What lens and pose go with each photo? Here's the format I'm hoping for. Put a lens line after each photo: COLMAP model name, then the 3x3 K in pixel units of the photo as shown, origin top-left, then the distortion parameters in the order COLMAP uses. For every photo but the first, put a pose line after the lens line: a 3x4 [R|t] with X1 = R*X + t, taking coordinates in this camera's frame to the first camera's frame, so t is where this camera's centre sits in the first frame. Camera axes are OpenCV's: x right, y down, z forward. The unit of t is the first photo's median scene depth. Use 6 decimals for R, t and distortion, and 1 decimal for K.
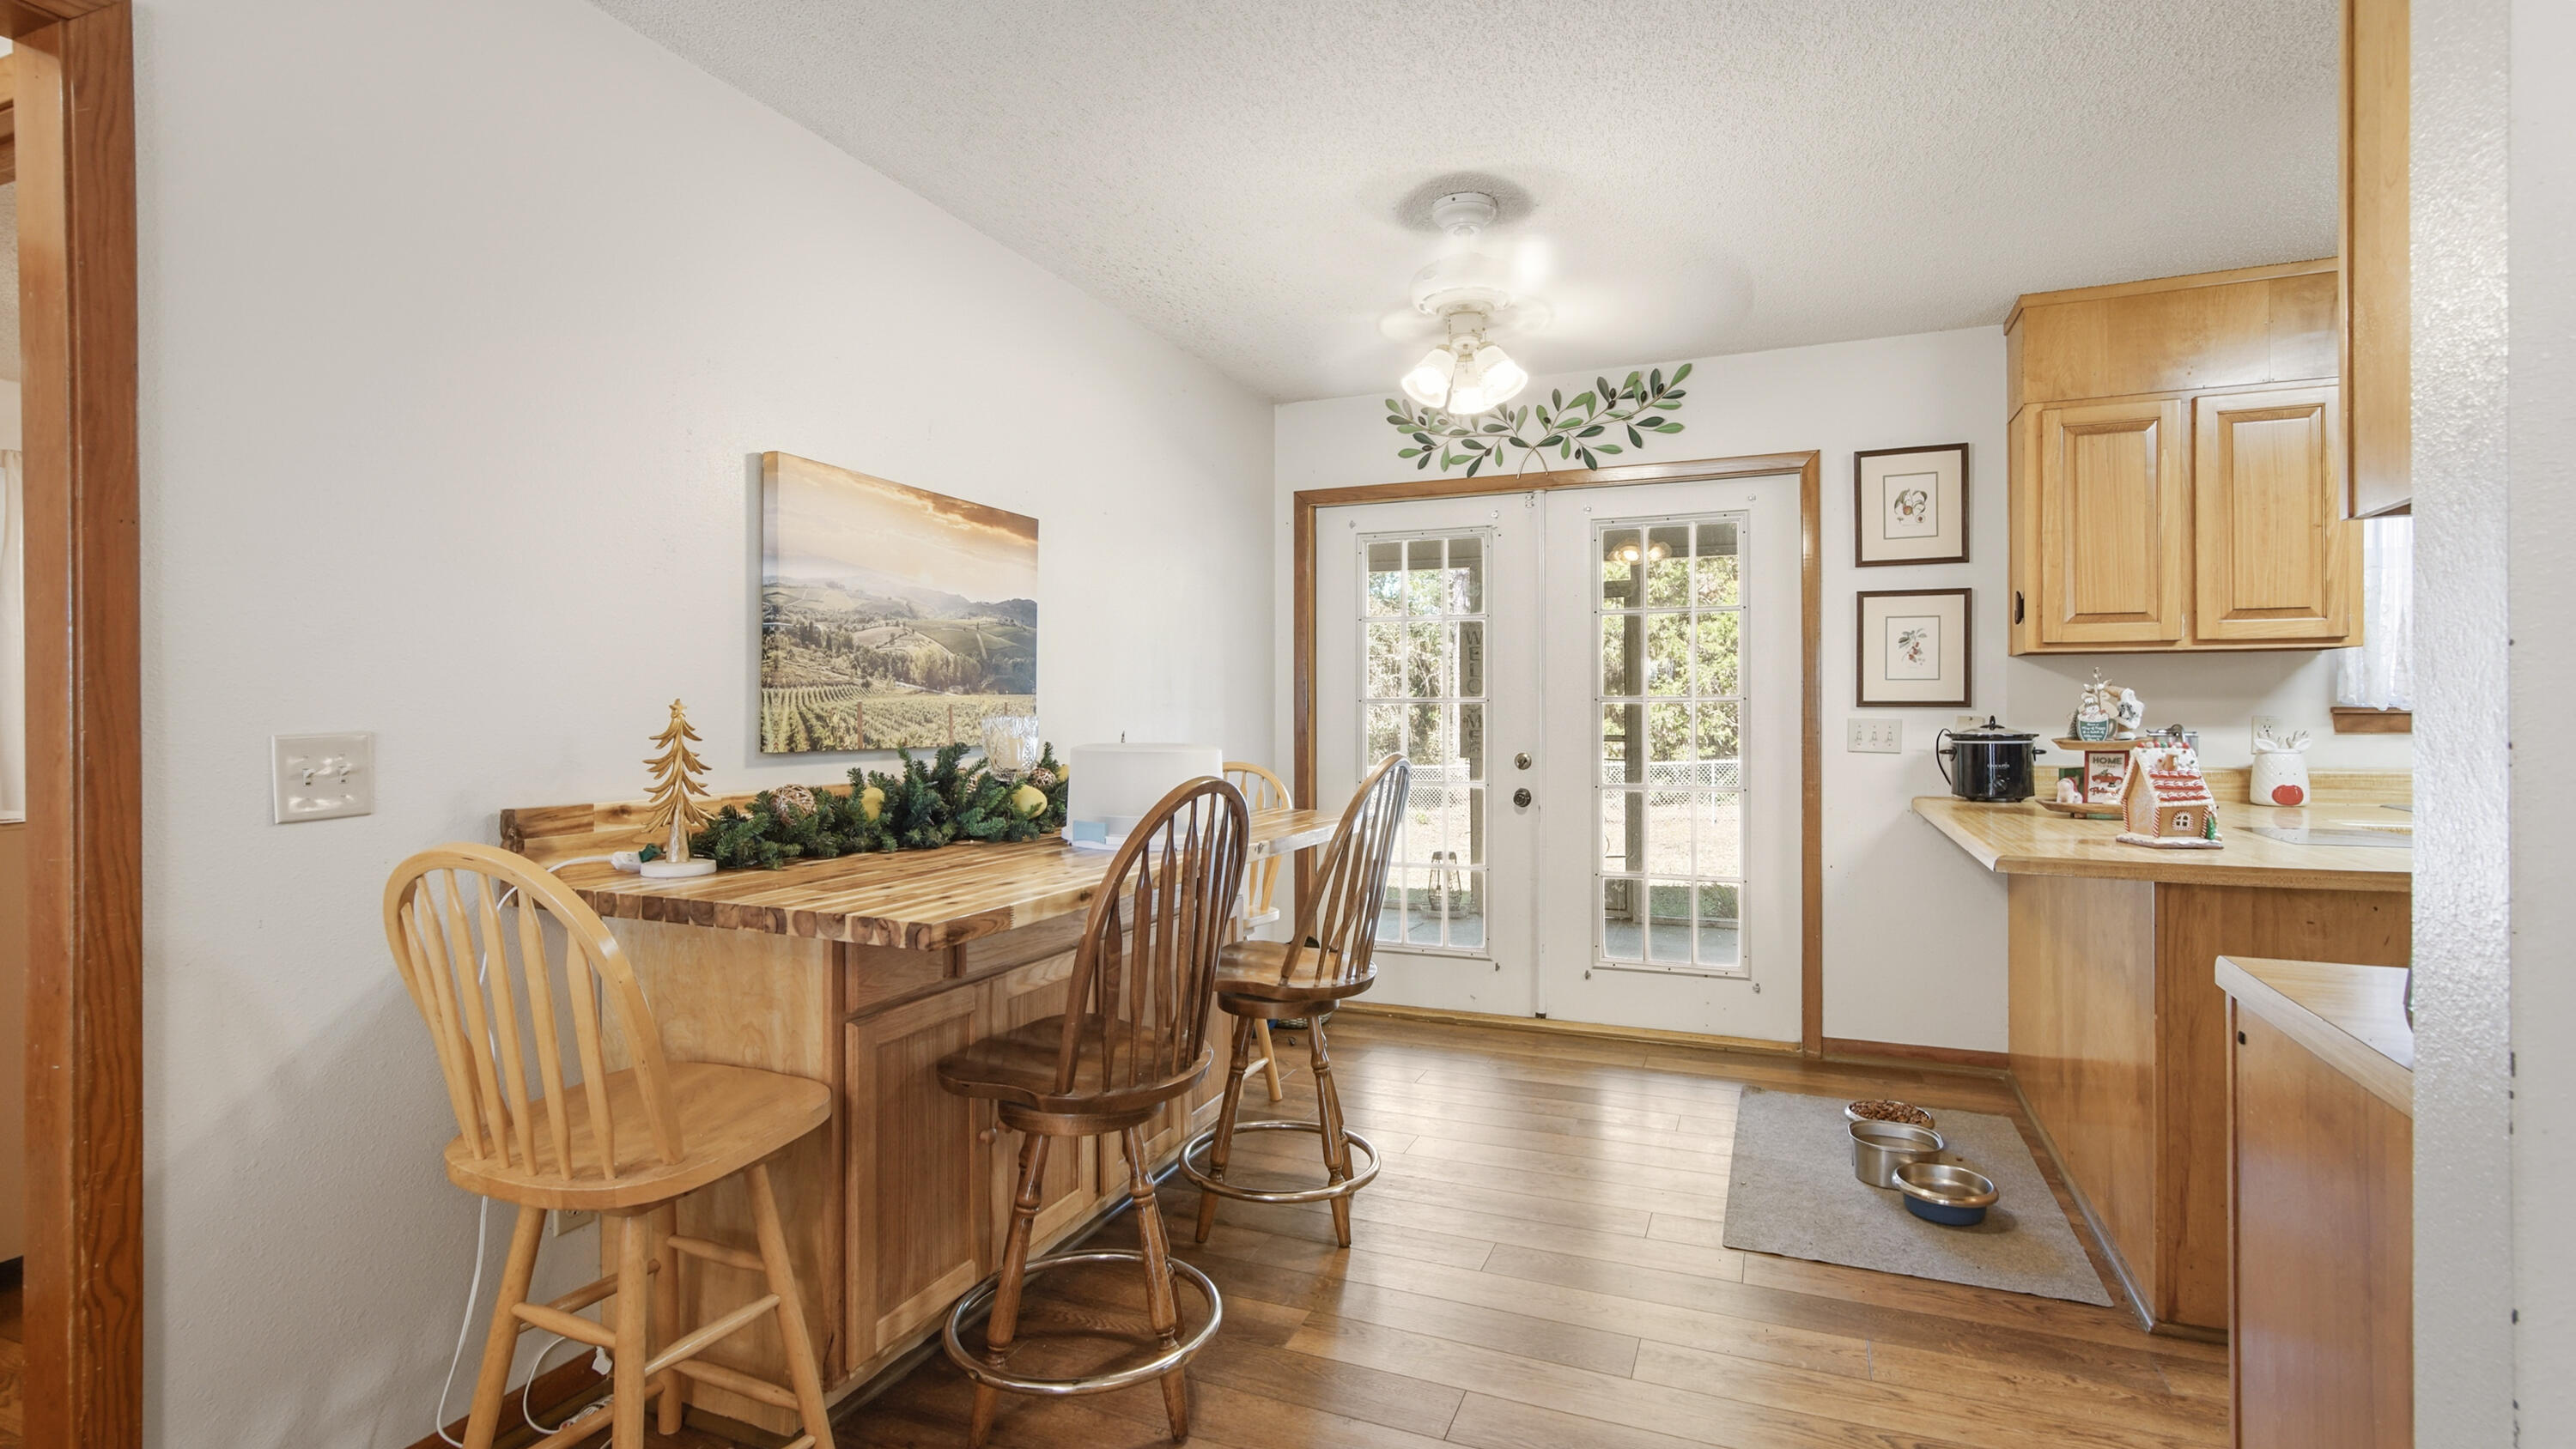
lens RADIAL K [[1203.9, 0, 1290.0], [0, 1203.9, 719.8], [0, 0, 1]] dist [-0.009484, 0.003599]
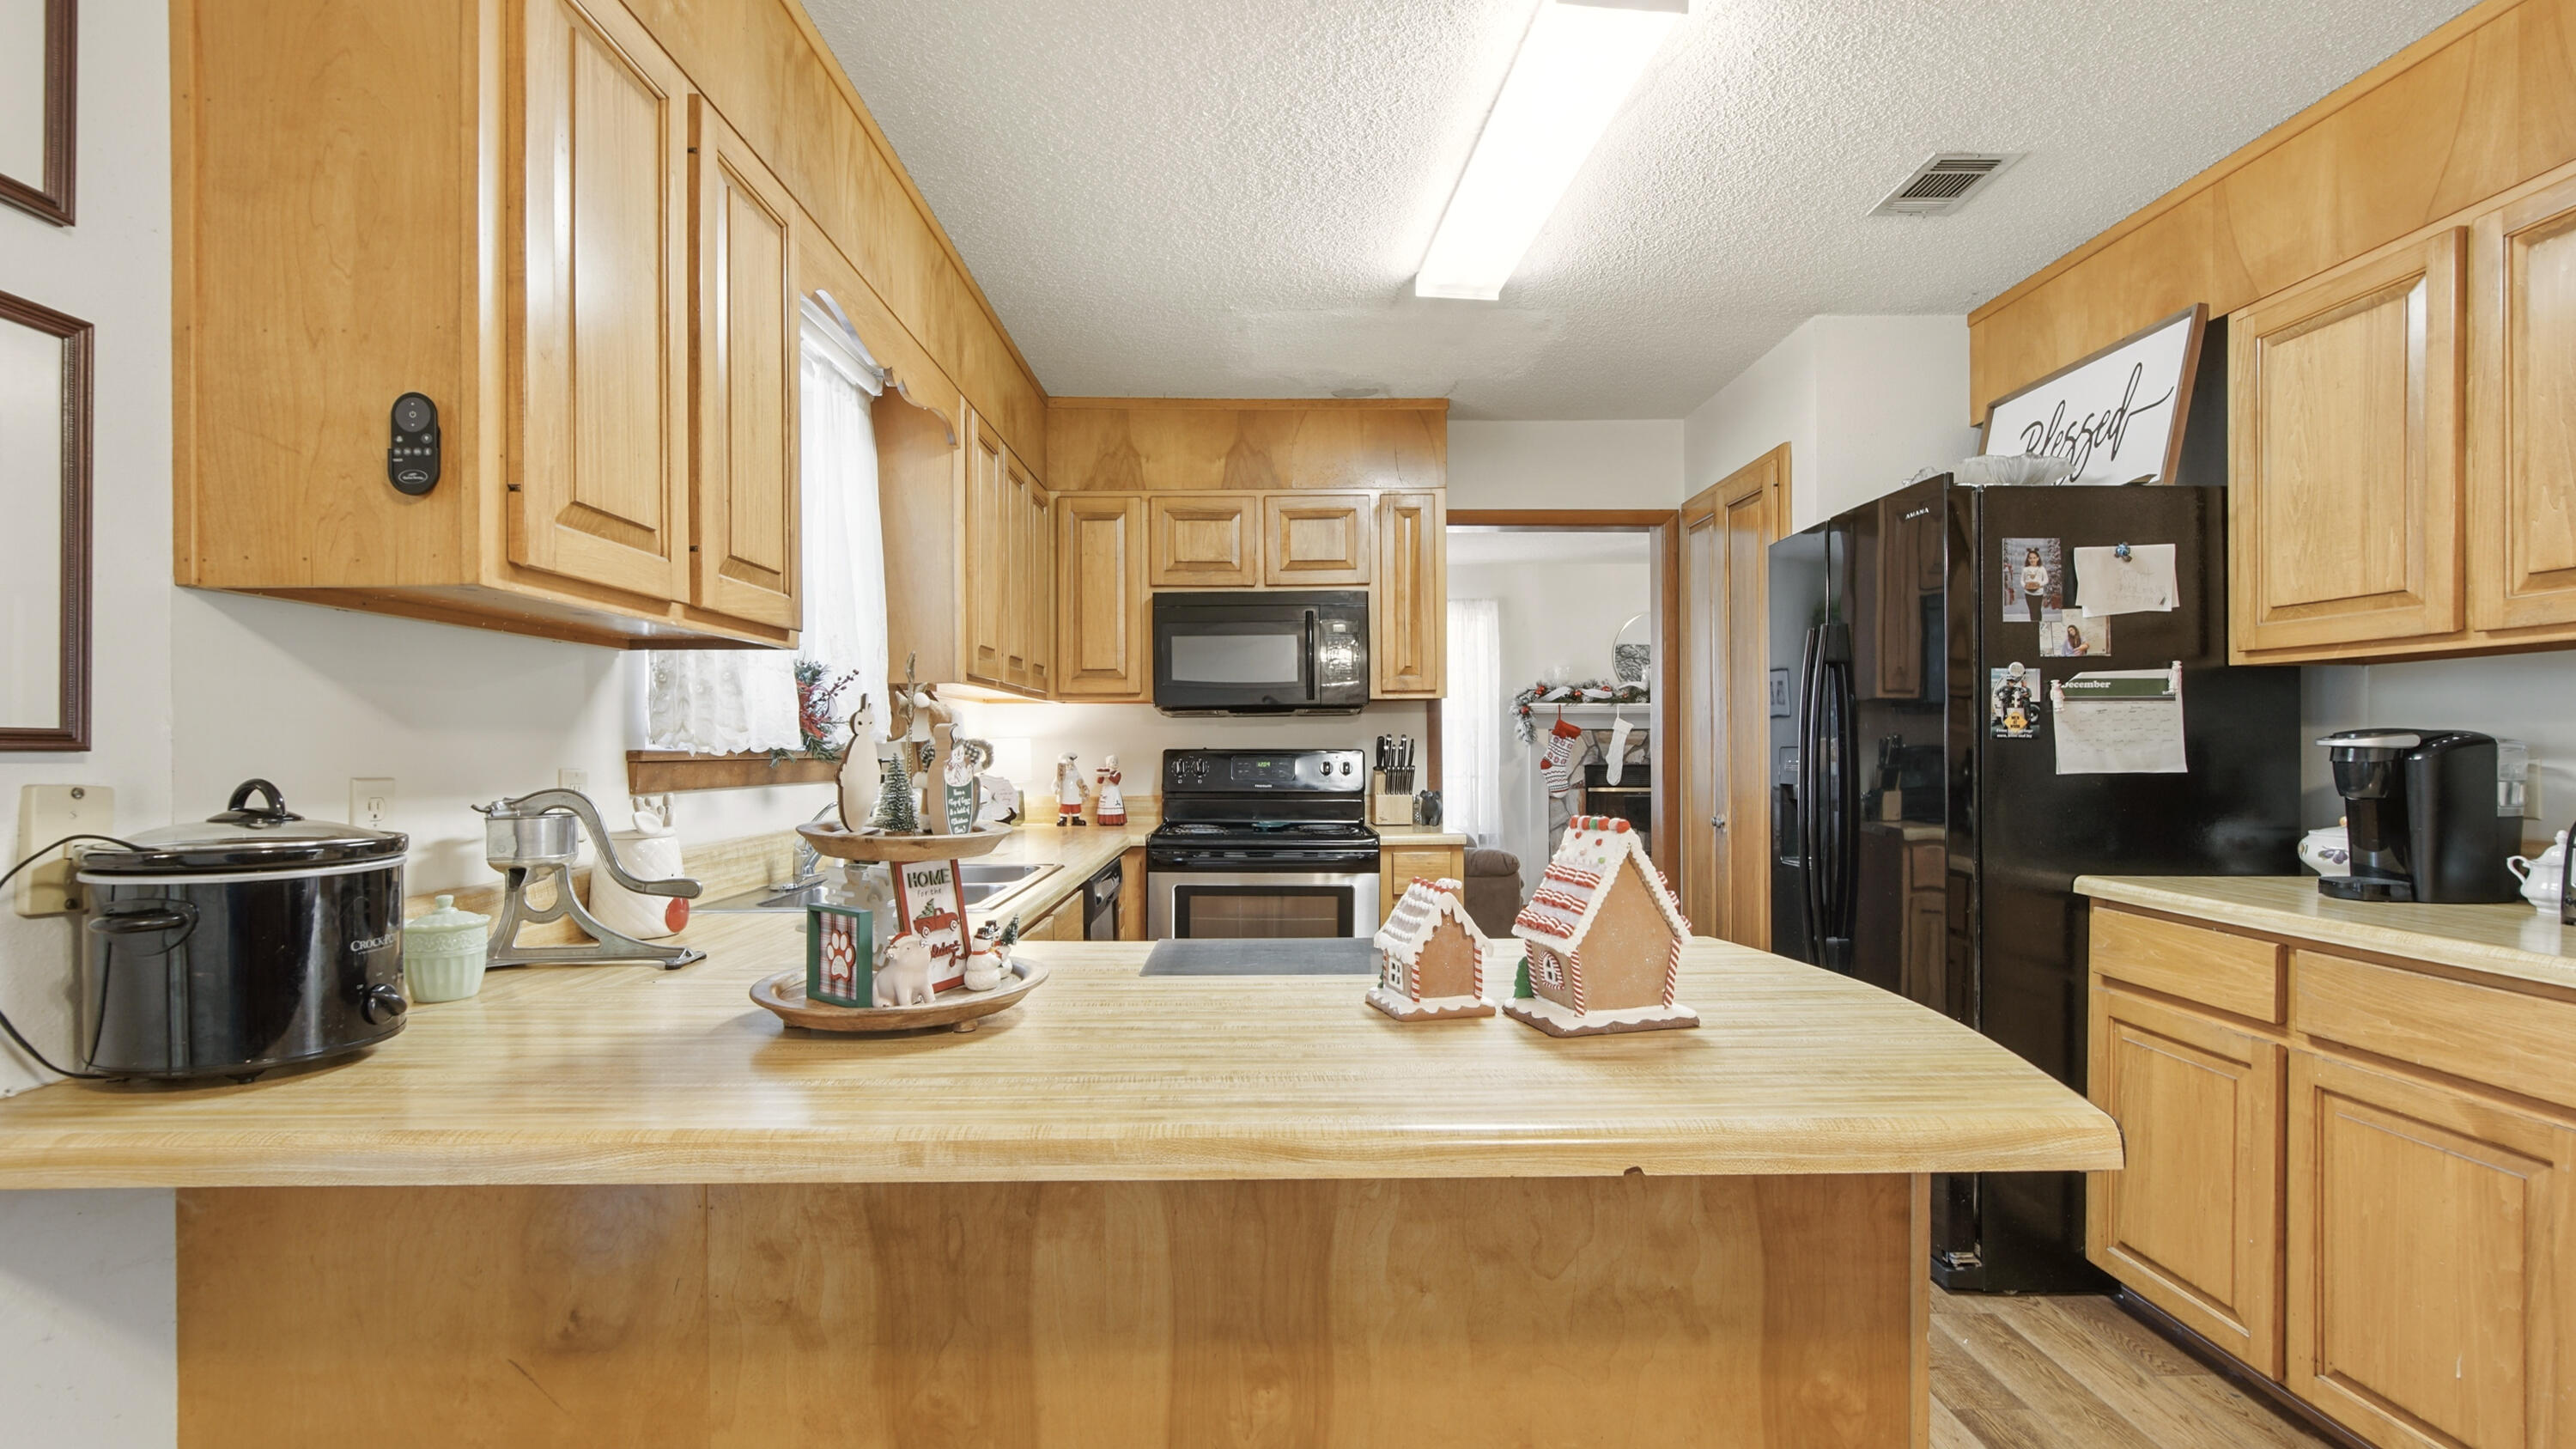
lens RADIAL K [[1232.9, 0, 1265.9], [0, 1232.9, 741.8], [0, 0, 1]] dist [-0.012669, 0.005504]
pose [[-0.411451, 0.005566, 0.911415, 0.251704], [0.007836, 0.999966, -0.002569, -0.012375], [-0.911398, 0.006084, -0.411481, 1.120744]]
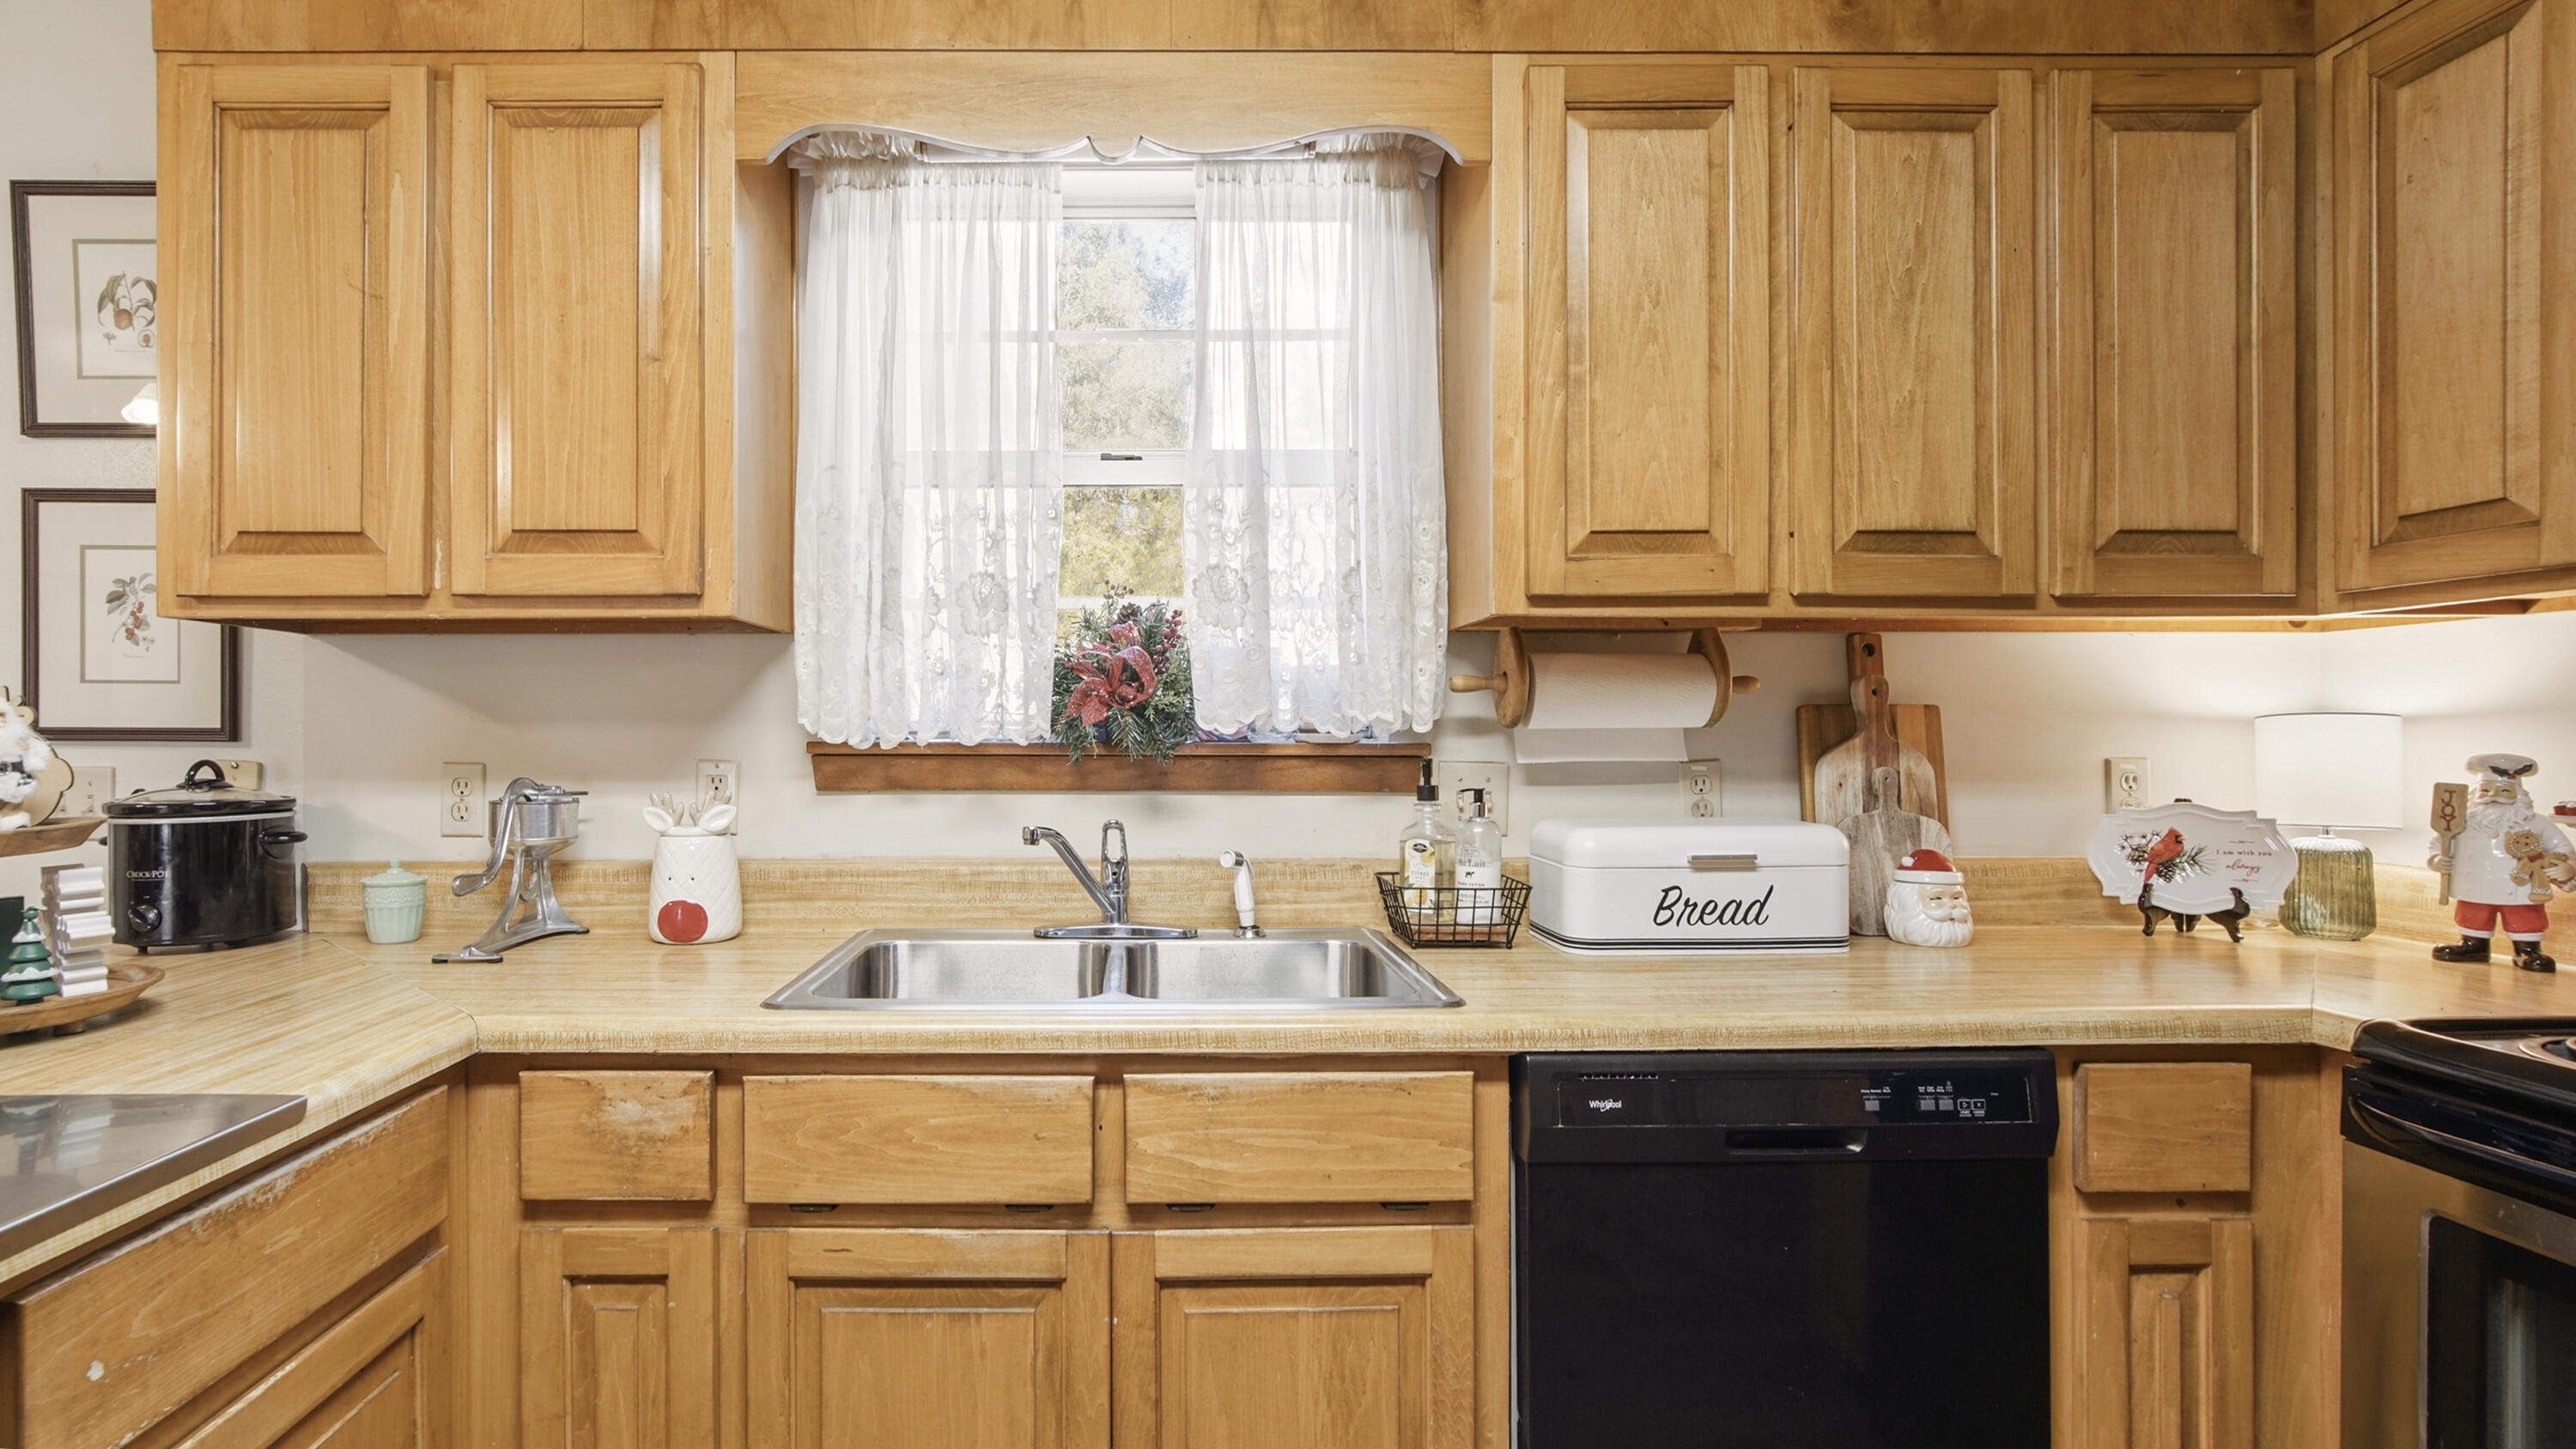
lens RADIAL K [[1232.5, 0, 1309.0], [0, 1232.5, 736.5], [0, 0, 1]] dist [-0.012669, 0.005504]
pose [[0.914503, -0.000430, 0.404578, 0.981511], [0.002364, 0.999988, -0.004279, -0.011637], [-0.404571, 0.004870, 0.914493, 0.499822]]
